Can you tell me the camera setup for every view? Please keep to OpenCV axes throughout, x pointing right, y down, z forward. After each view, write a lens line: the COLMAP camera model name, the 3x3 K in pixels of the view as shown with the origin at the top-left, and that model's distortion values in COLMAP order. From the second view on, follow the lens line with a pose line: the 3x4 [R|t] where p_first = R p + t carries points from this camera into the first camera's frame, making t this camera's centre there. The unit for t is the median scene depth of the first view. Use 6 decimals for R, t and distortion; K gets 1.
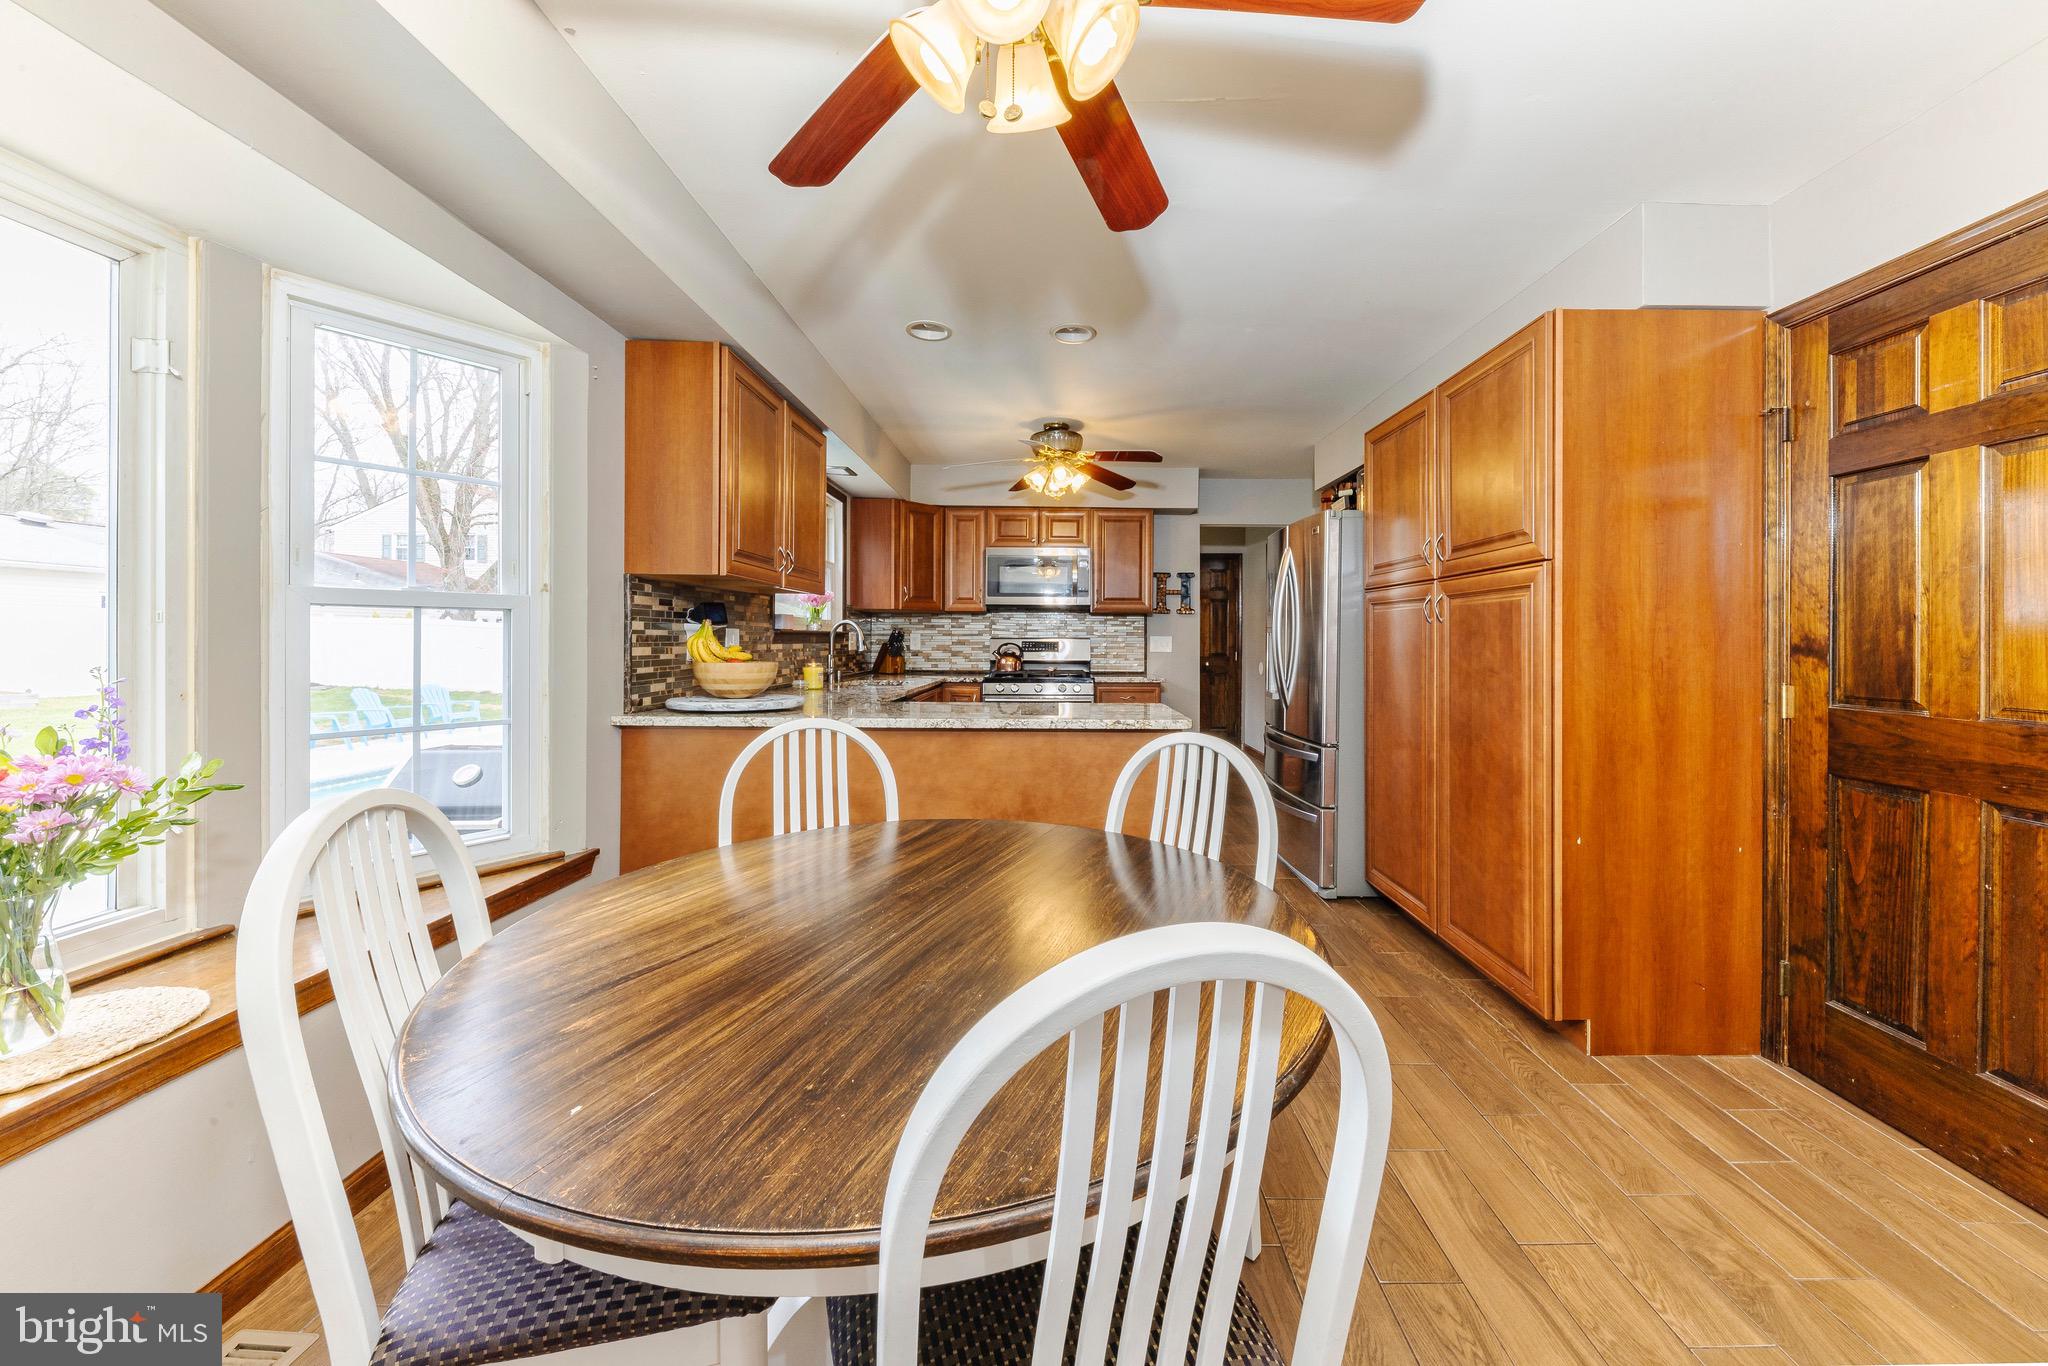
lens RADIAL K [[739.8, 0, 1052.5], [0, 739.8, 640.5], [0, 0, 1]] dist [0.007422, -0.010987]
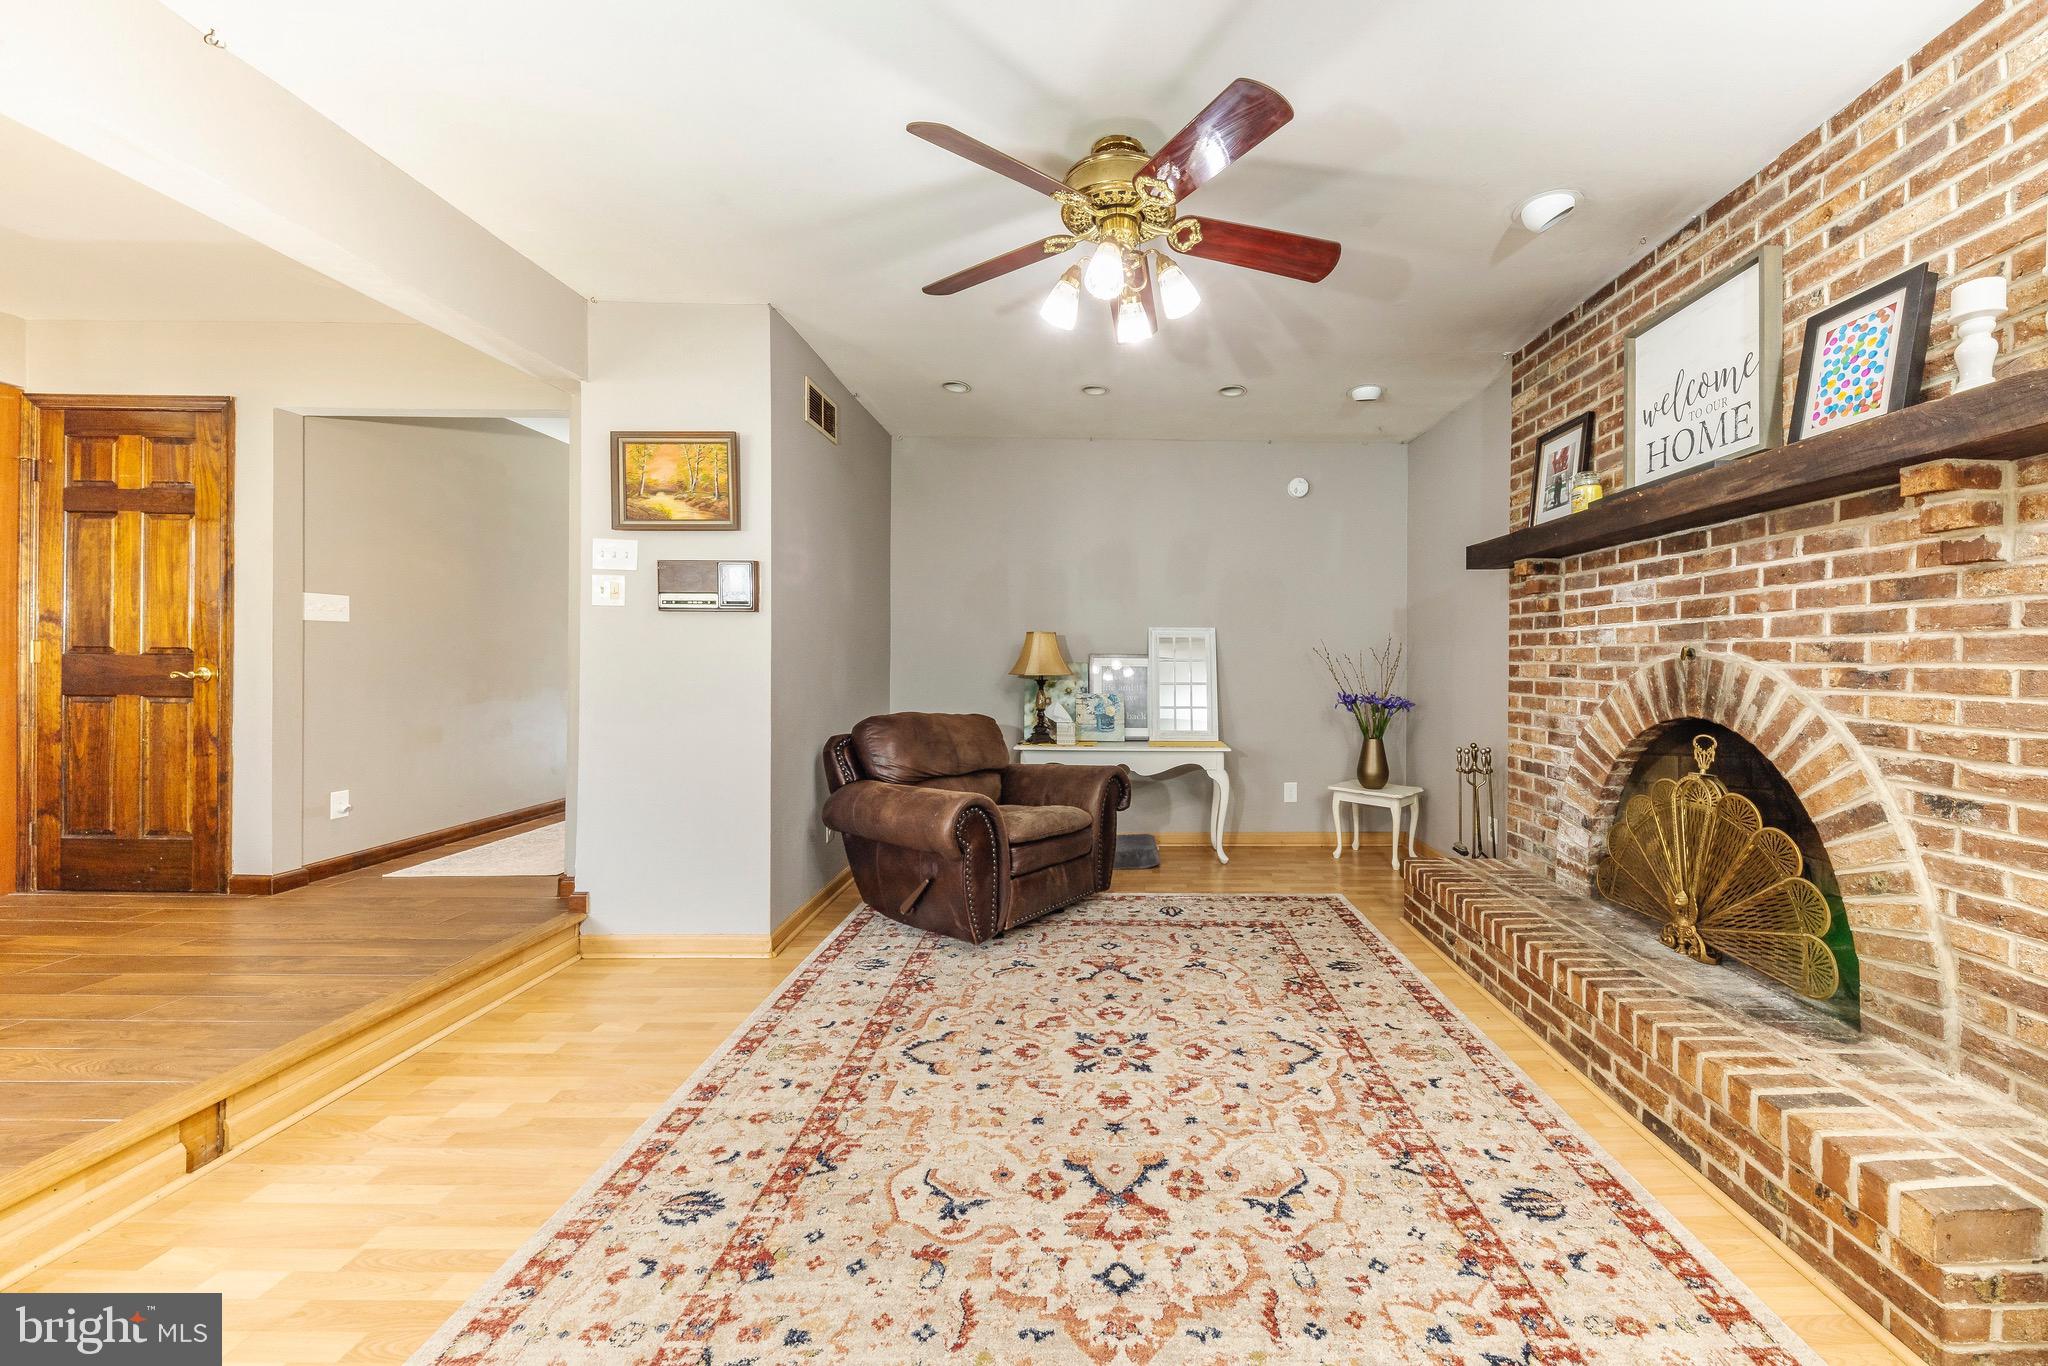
lens RADIAL K [[749.6, 0, 1119.5], [0, 749.6, 657.9], [0, 0, 1]] dist [0.016184, -0.007177]
pose [[-0.017141, -0.001045, 0.999853, -0.362891], [-0.009260, 0.999957, 0.000886, 0.044247], [-0.999810, -0.009244, -0.017150, -0.739442]]
